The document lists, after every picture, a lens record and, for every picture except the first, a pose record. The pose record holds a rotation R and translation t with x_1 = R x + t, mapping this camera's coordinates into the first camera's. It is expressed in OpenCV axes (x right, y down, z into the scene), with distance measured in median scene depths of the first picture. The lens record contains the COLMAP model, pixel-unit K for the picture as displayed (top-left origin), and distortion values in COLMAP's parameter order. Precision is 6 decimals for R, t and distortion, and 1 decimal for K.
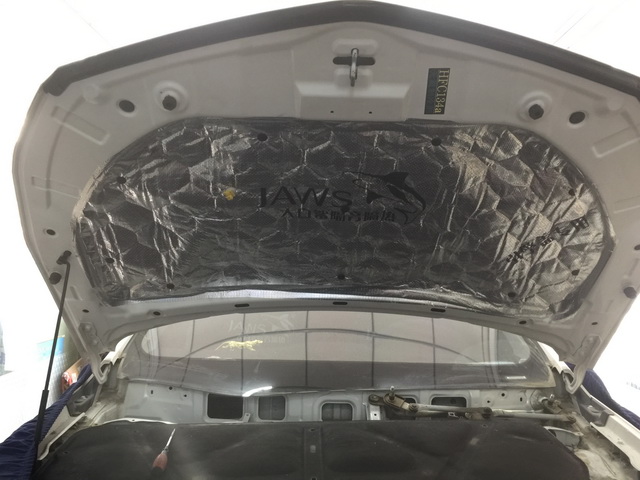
lens RADIAL K [[586.4, 0, 328.8], [0, 586.4, 242.4], [0, 0, 1]] dist [0.084924, -0.138271]
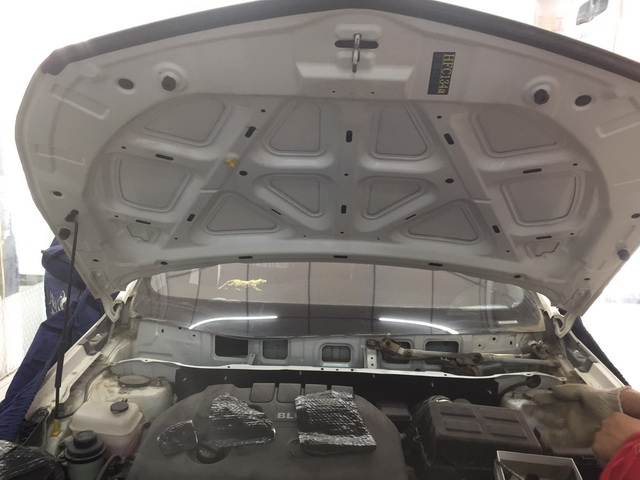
lens RADIAL K [[586.4, 0, 328.8], [0, 586.4, 242.4], [0, 0, 1]] dist [0.084924, -0.138271]
pose [[0.999796, 0.017340, -0.010384, 0.008106], [-0.015202, 0.983718, 0.179074, -0.102609], [0.013320, -0.178880, 0.983781, -0.009755]]
